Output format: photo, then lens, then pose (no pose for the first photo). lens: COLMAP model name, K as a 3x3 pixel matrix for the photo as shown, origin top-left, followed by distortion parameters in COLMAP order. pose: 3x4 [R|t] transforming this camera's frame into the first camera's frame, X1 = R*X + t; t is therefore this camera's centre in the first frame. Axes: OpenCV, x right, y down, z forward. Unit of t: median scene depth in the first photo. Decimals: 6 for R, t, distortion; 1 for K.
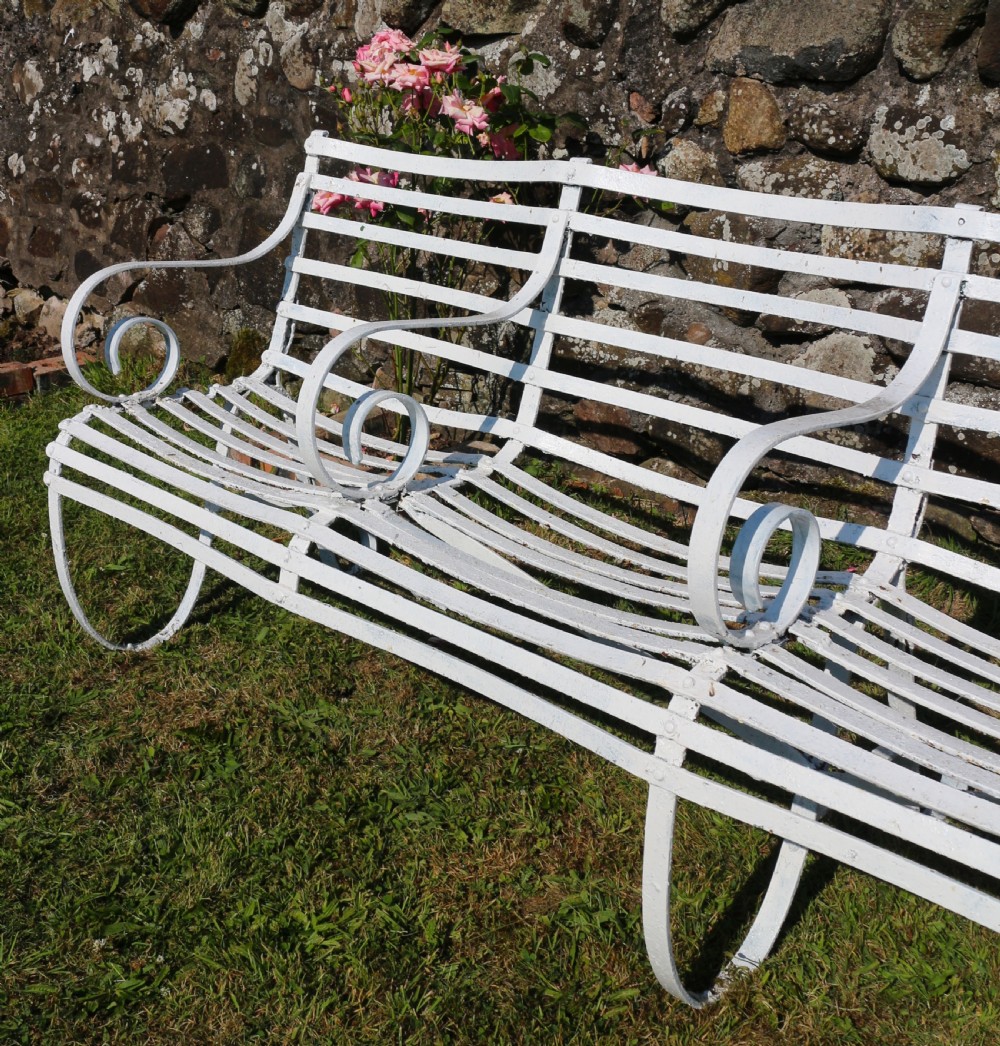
lens RADIAL K [[1383.5, 0, 431.5], [0, 1383.5, 389.2], [0, 0, 1]] dist [-0.174584, 0.138828]
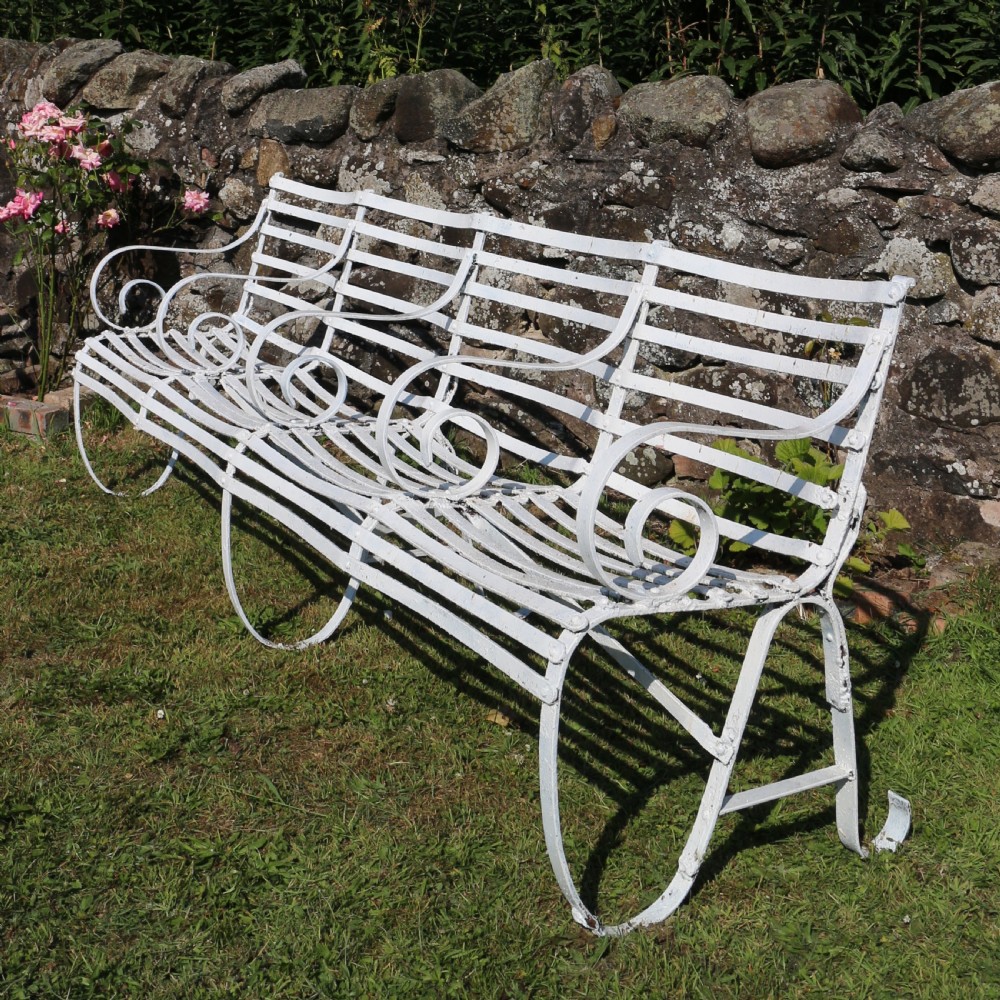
lens RADIAL K [[1594.6, 0, 465.3], [0, 1594.6, 57.4], [0, 0, 1]] dist [-0.167135, 0.127244]
pose [[0.977848, 0.035186, 0.206339, 0.062242], [0.023999, 0.960424, -0.277507, 0.186431], [-0.207937, 0.276311, 0.938304, -0.761168]]
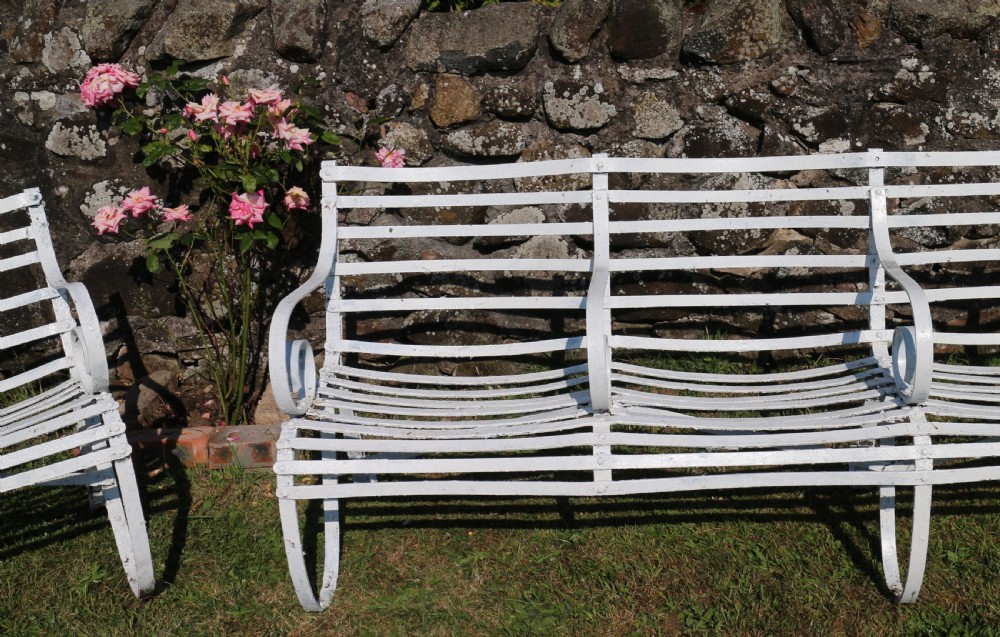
lens RADIAL K [[1208.9, 0, 589.5], [0, 1208.9, 299.4], [0, 0, 1]] dist [-0.113993, 0.130102]
pose [[0.716370, -0.251665, 0.650753, -0.490155], [0.221632, 0.966456, 0.129777, -0.120989], [-0.661585, 0.051259, 0.748117, -0.017239]]
